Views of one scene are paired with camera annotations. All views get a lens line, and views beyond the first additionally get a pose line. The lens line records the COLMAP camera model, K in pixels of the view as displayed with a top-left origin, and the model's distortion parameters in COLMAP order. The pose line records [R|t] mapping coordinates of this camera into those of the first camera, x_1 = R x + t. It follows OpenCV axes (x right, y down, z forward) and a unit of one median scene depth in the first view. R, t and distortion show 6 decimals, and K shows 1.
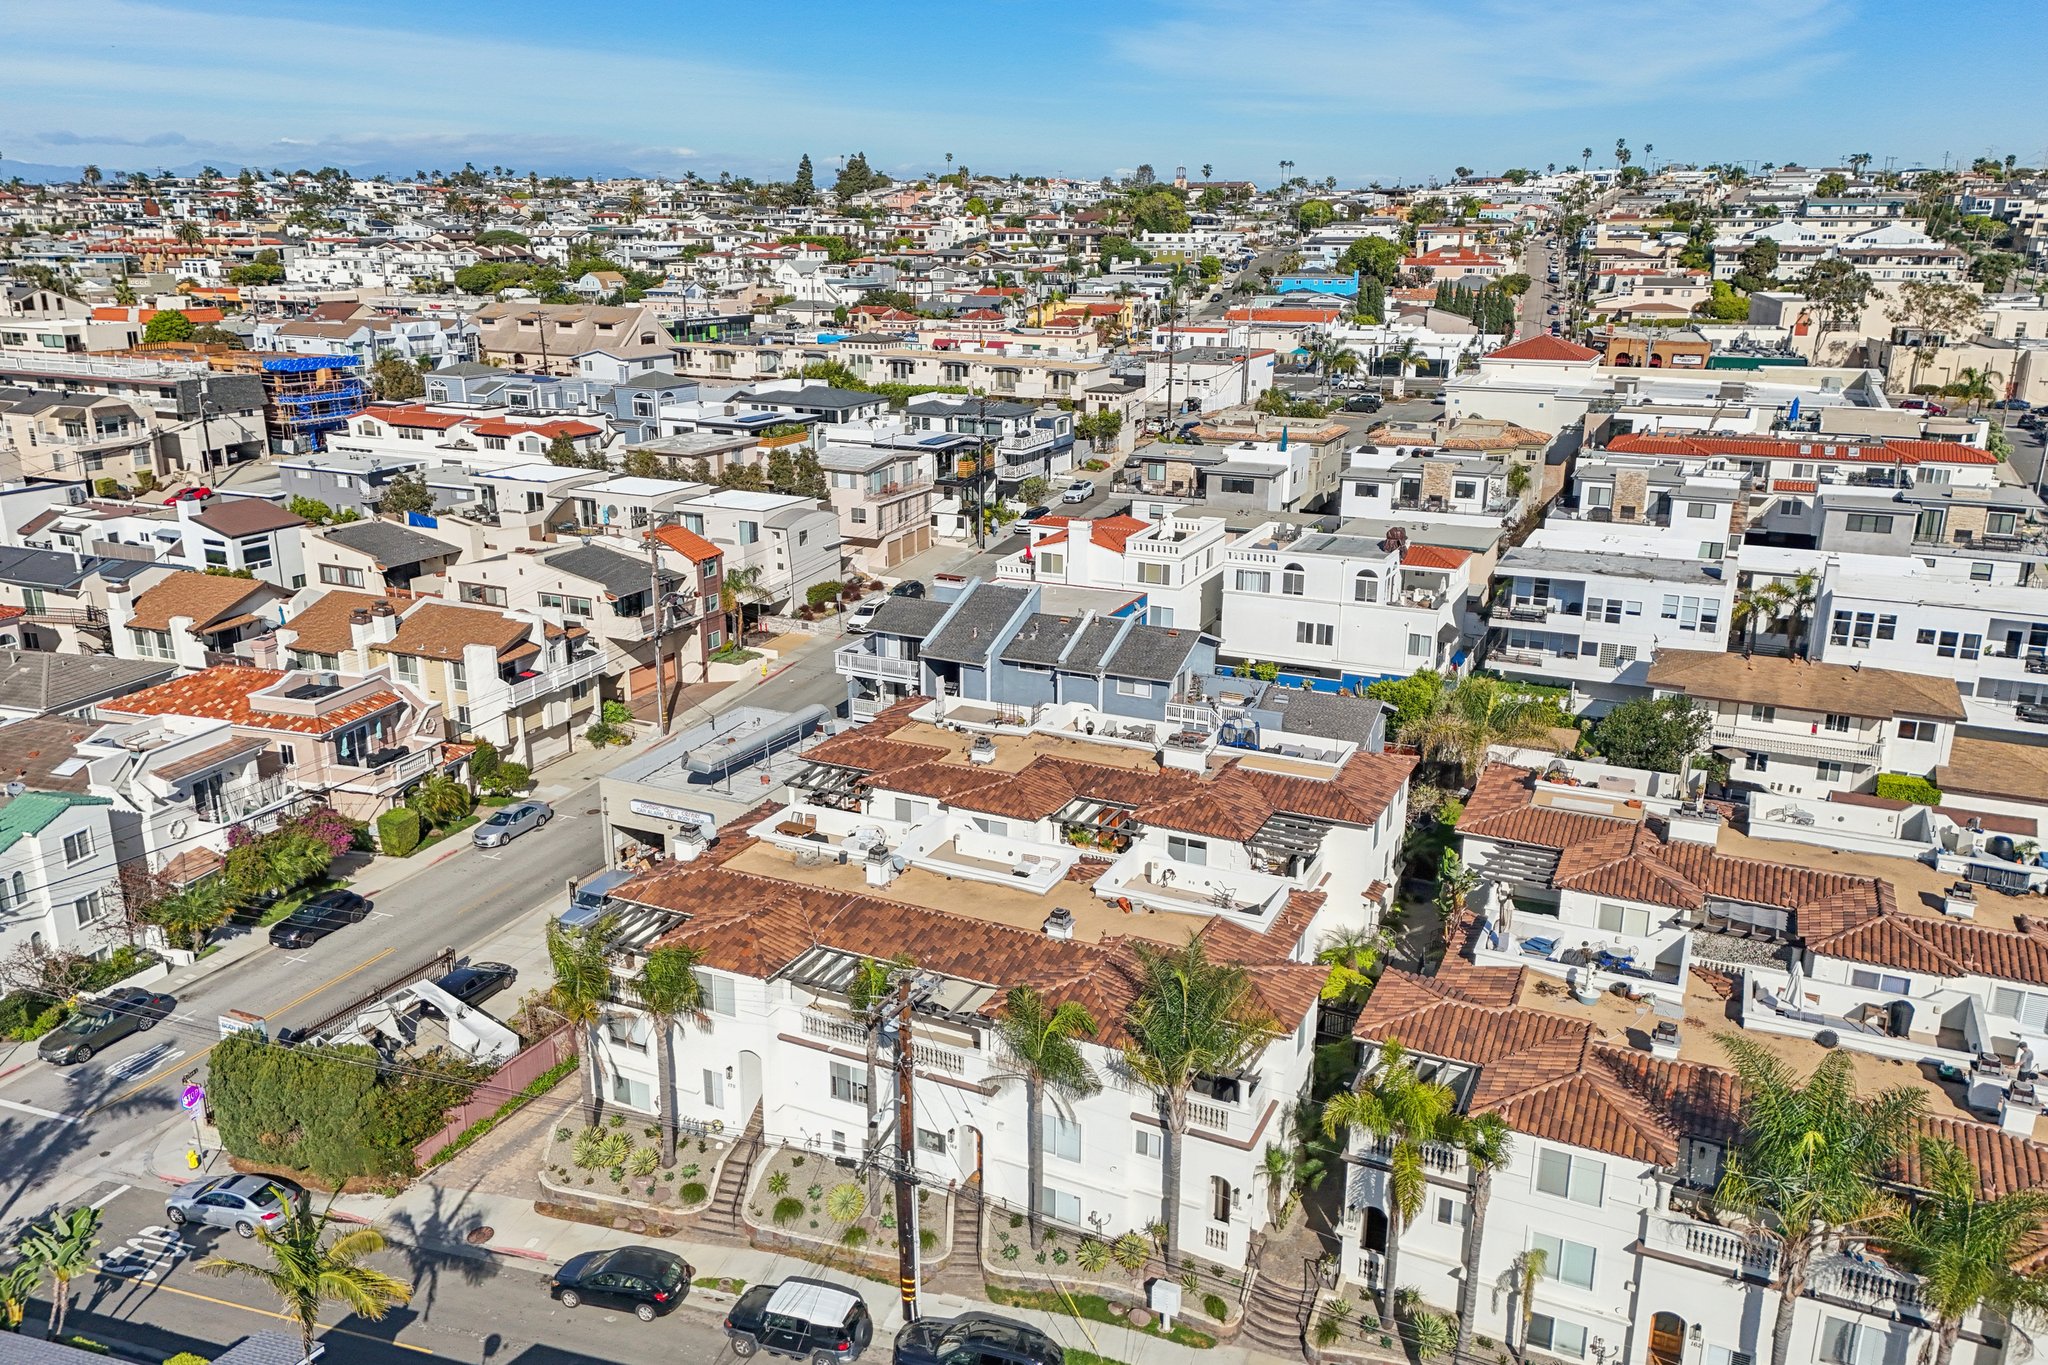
lens RADIAL K [[1522.4, 0, 1018.9], [0, 1522.4, 699.5], [0, 0, 1]] dist [0.094368, -0.109078]
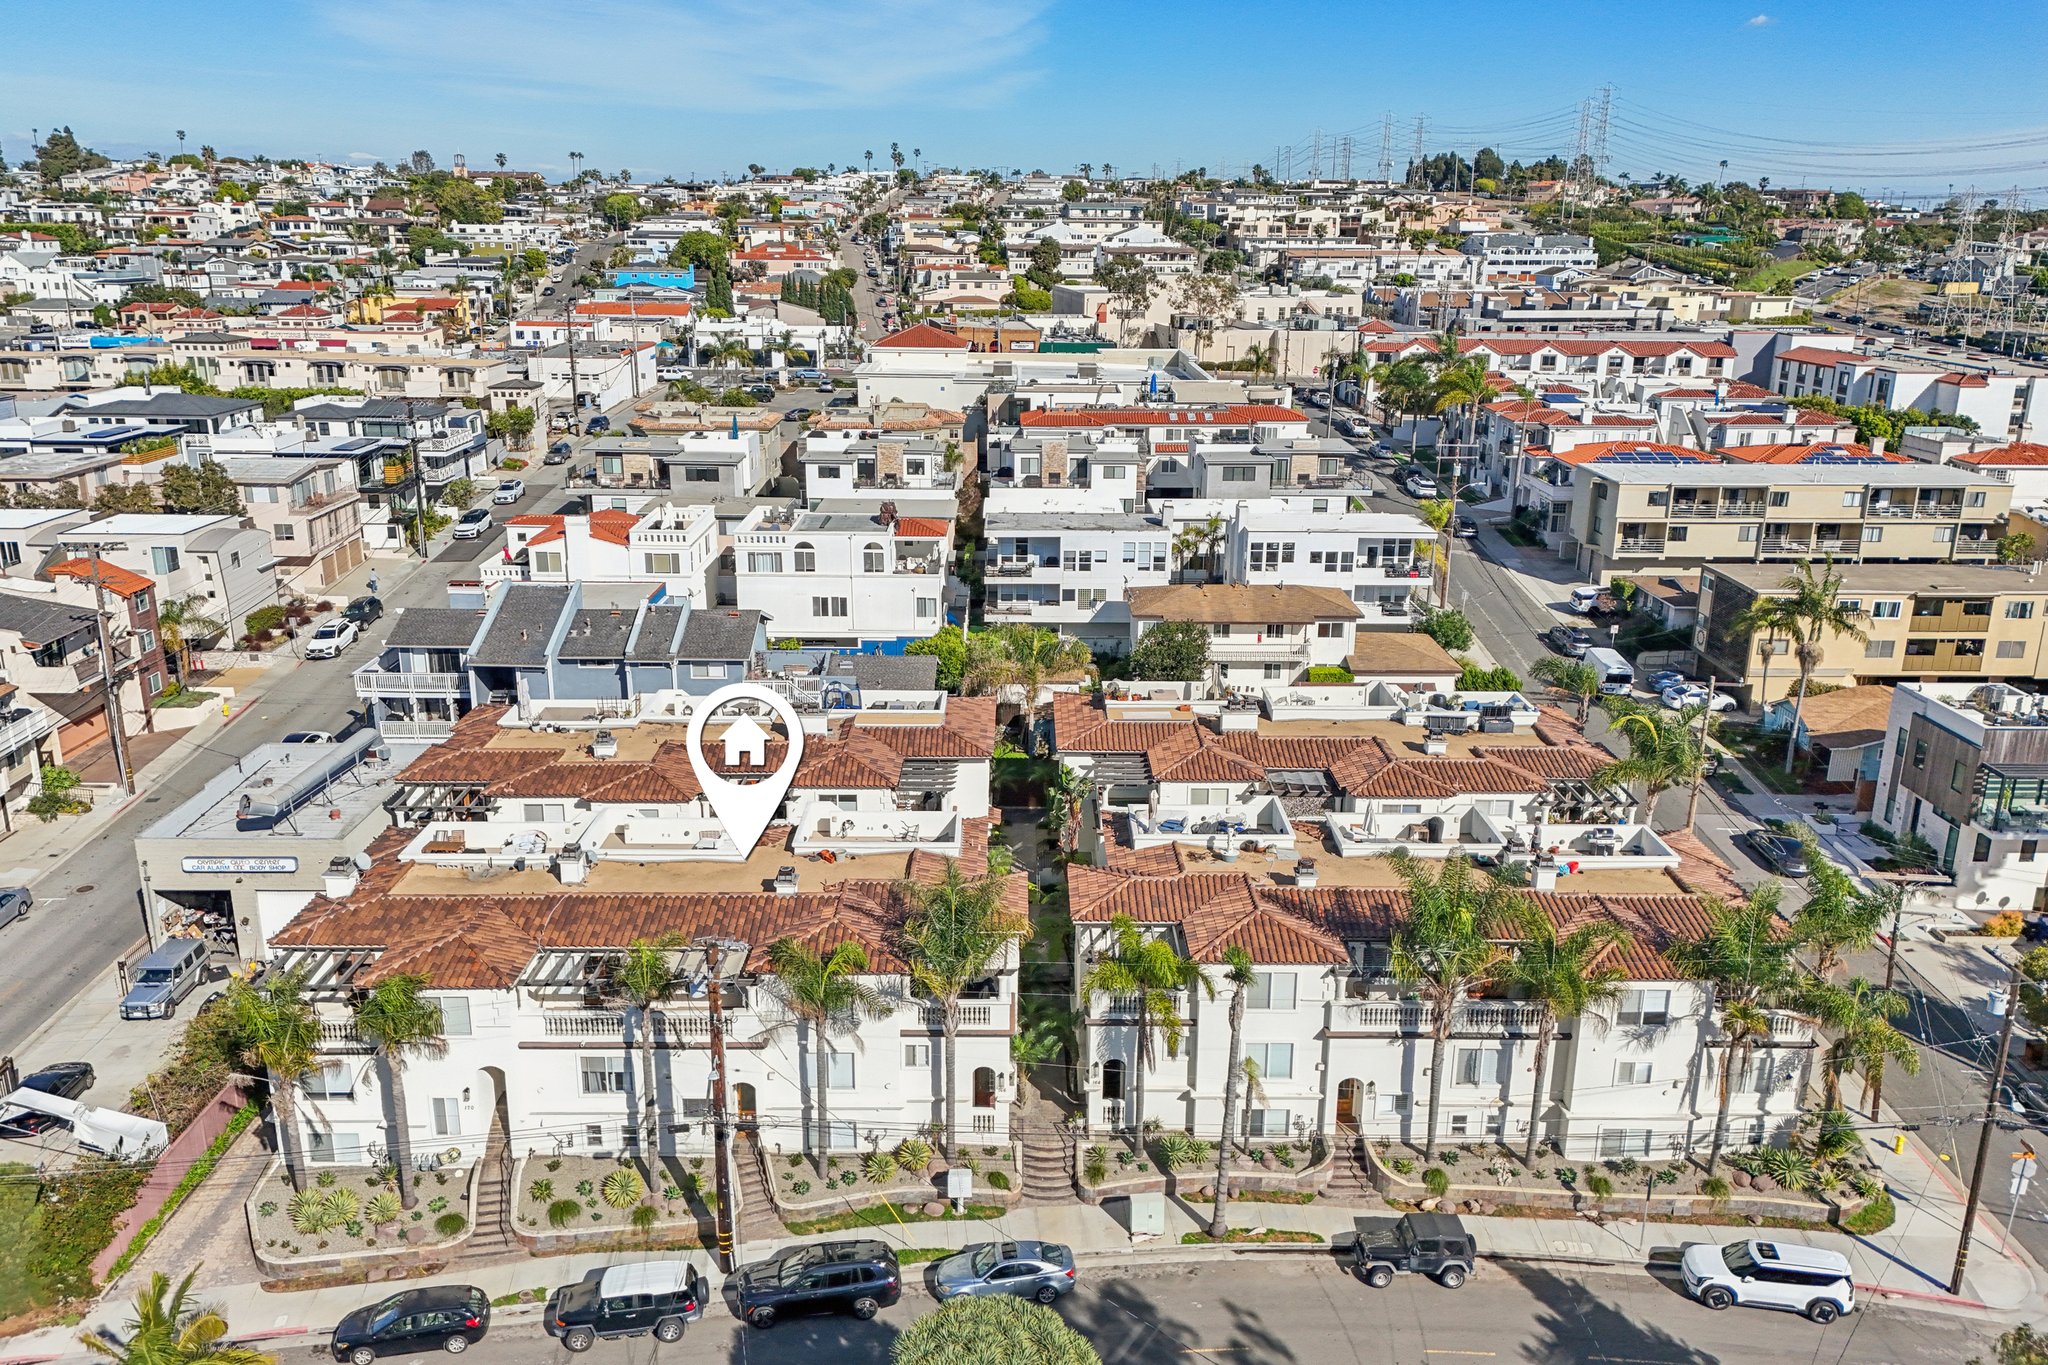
lens RADIAL K [[1528.5, 0, 1038.1], [0, 1528.5, 688.6], [0, 0, 1]] dist [0.078224, -0.083817]
pose [[0.897975, -0.123052, 0.422492, -0.132975], [0.124520, 0.991921, 0.024242, 0.005892], [-0.422062, 0.030840, 0.906042, -0.022264]]
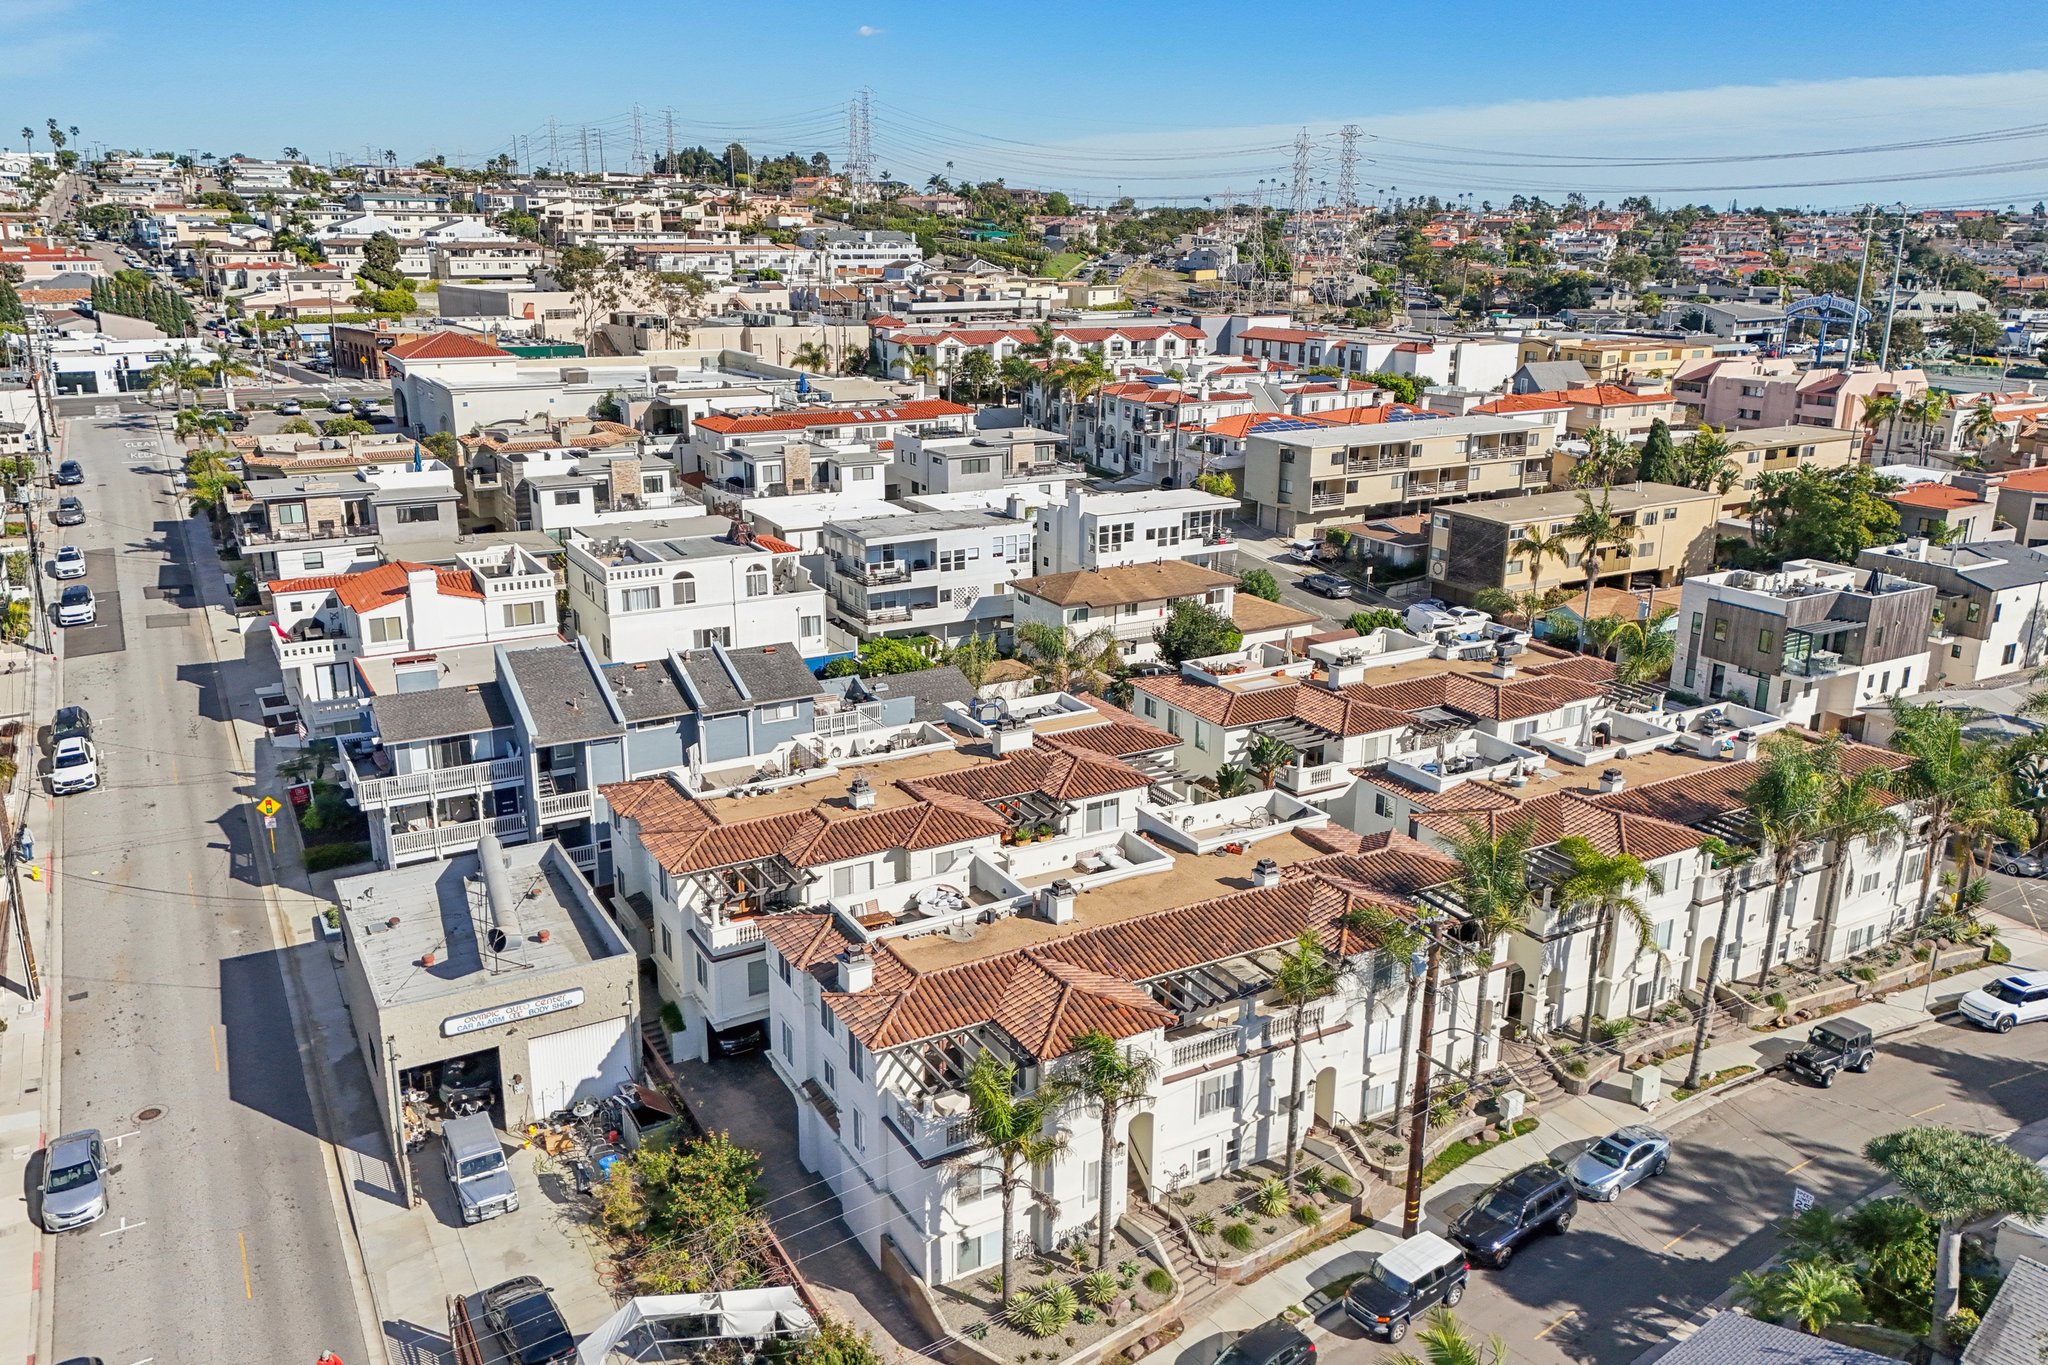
lens RADIAL K [[1537.7, 0, 1043.5], [0, 1537.7, 700.3], [0, 0, 1]] dist [0.085657, -0.094157]
pose [[0.569896, -0.243790, 0.784720, -0.475510], [0.241318, 0.962521, 0.123772, -0.076905], [-0.785483, 0.118830, 0.607367, 0.238913]]
